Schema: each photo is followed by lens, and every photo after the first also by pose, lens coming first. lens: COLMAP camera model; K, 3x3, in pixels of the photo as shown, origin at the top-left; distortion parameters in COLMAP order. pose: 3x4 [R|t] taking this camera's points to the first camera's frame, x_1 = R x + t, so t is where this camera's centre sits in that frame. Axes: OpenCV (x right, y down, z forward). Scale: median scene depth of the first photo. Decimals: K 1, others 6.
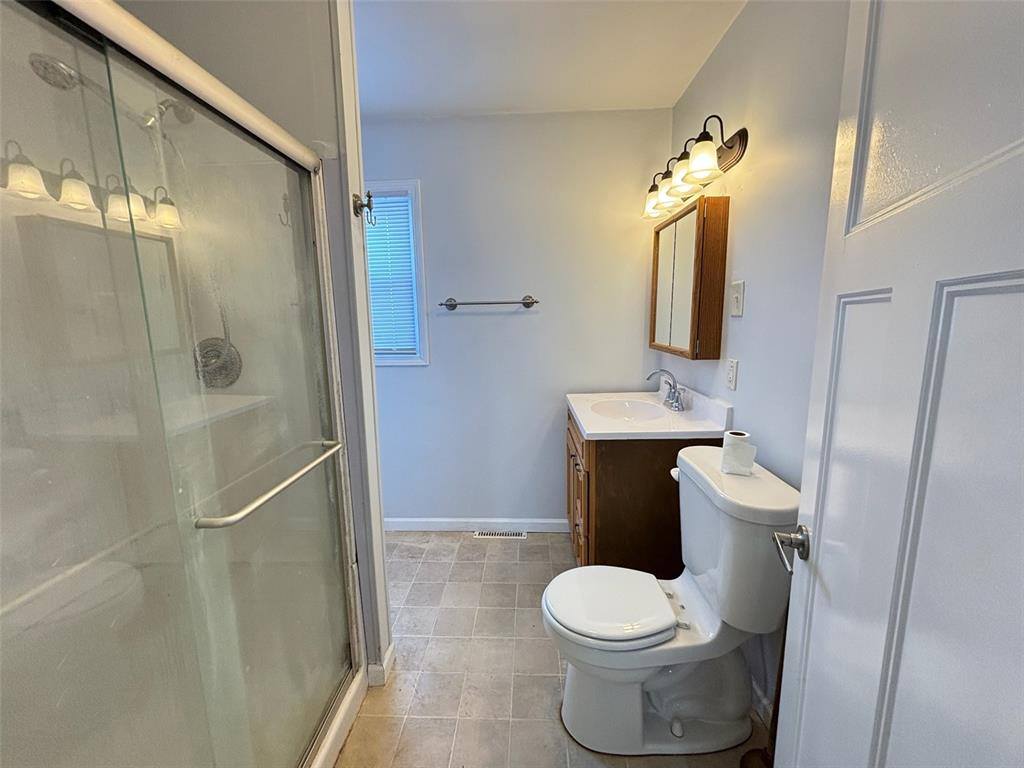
lens RADIAL K [[414.2, 0, 513.1], [0, 414.2, 385.9], [0, 0, 1]] dist [0.013019, -0.002079]
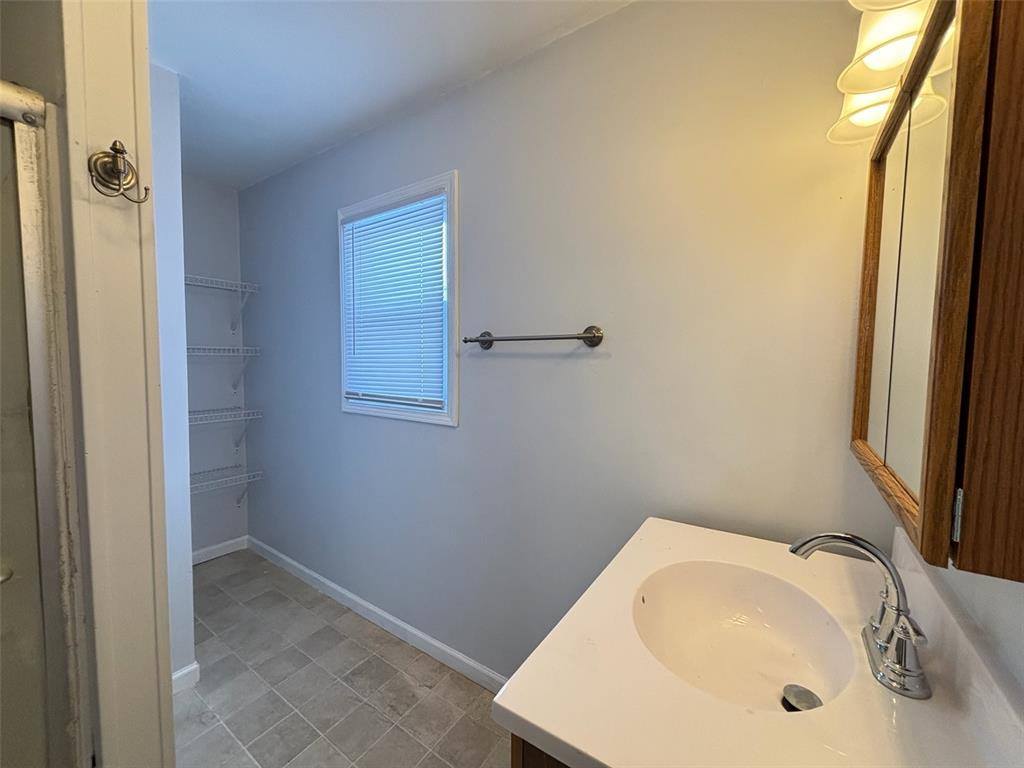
lens RADIAL K [[414.2, 0, 505.9], [0, 414.2, 382.9], [0, 0, 1]] dist [0.013019, -0.002079]
pose [[0.831080, 0.057478, -0.553174, 0.252620], [-0.102955, 0.993354, -0.051463, -0.097502], [0.546540, 0.099722, 0.831475, 0.466017]]
